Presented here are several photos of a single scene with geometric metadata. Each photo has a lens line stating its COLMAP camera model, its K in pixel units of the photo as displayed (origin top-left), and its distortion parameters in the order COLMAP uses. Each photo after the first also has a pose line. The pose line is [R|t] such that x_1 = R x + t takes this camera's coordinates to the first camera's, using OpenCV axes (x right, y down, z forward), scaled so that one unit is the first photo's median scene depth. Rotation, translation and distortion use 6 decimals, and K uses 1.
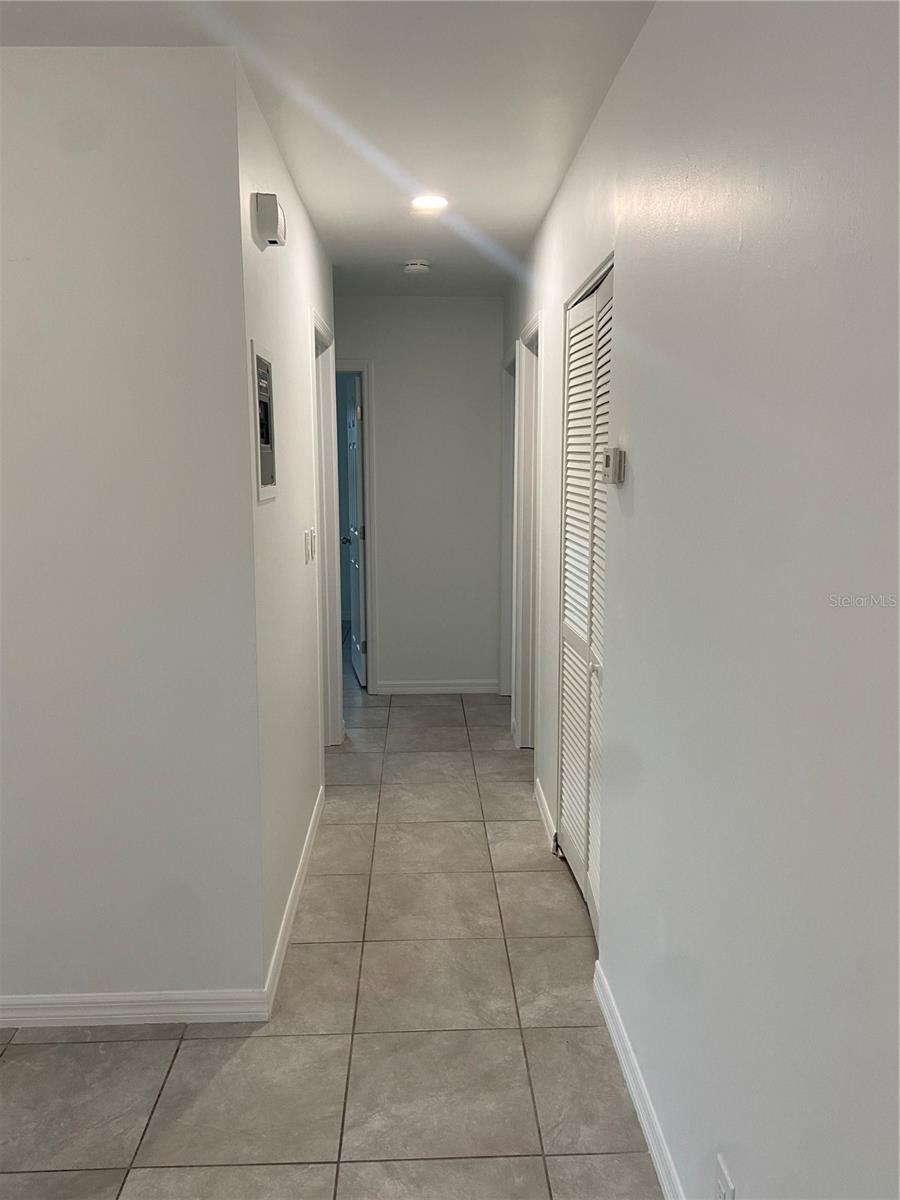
lens RADIAL K [[918.8, 0, 450.0], [0, 918.8, 600.0], [0, 0, 1]] dist [0.066396, -0.001752]
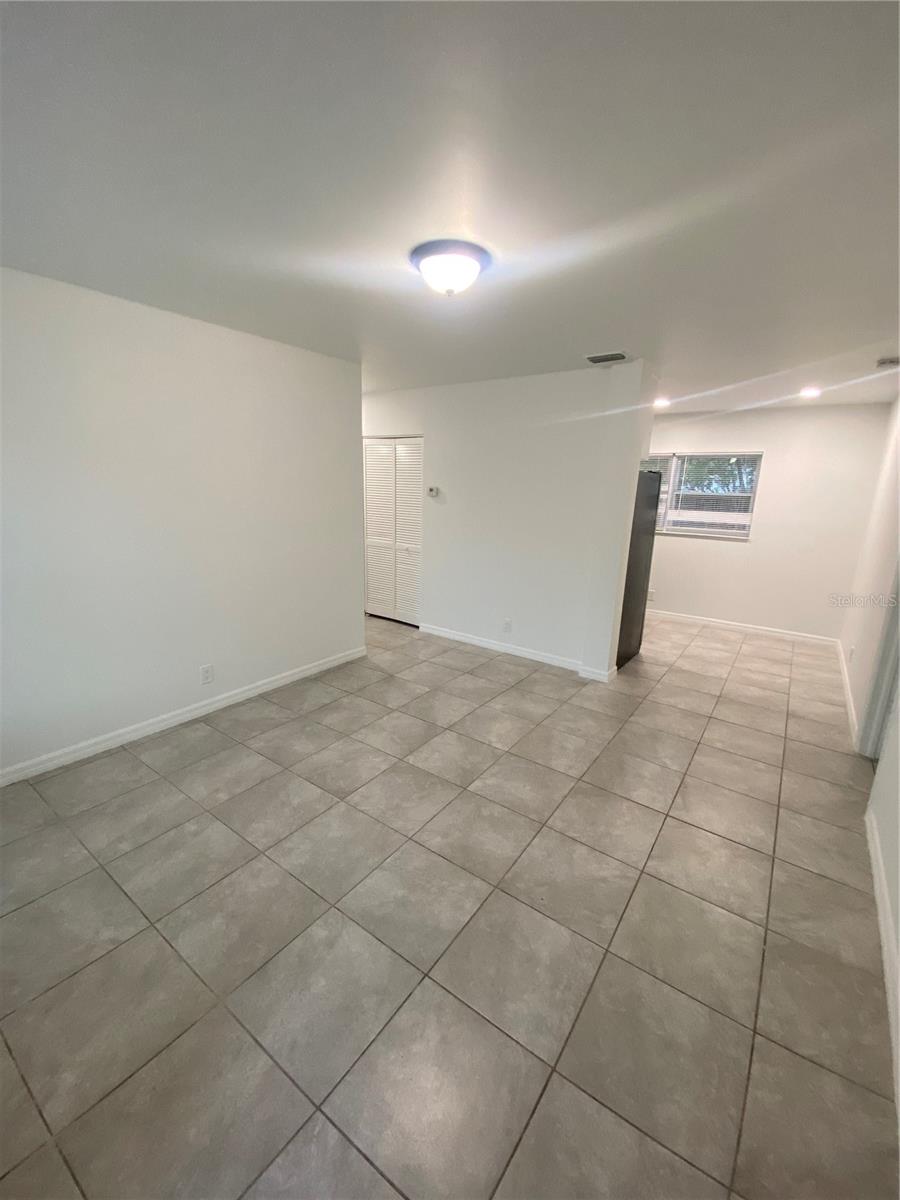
lens RADIAL K [[489.3, 0, 448.8], [0, 489.3, 595.2], [0, 0, 1]] dist [0.012133, -0.016917]
pose [[0.606236, -0.157335, 0.779567, -0.974412], [0.097399, 0.987545, 0.123566, 0.033421], [-0.789298, 0.001019, 0.614009, -0.232584]]
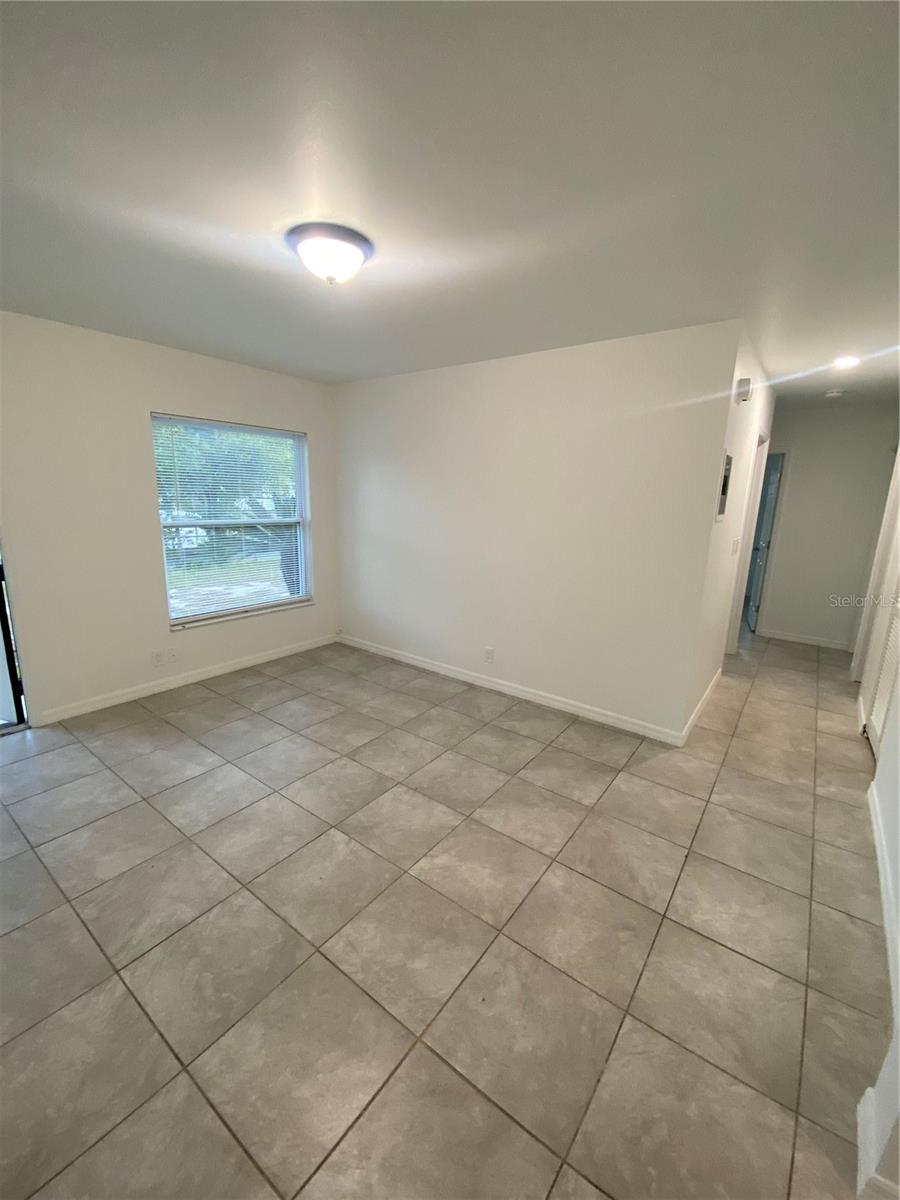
lens RADIAL K [[489.3, 0, 448.8], [0, 489.3, 595.2], [0, 0, 1]] dist [0.012133, -0.016917]
pose [[0.779894, 0.156816, -0.605948, 0.022939], [-0.129202, 0.987590, 0.089292, 0.032124], [0.612431, 0.008651, 0.790477, -0.224460]]
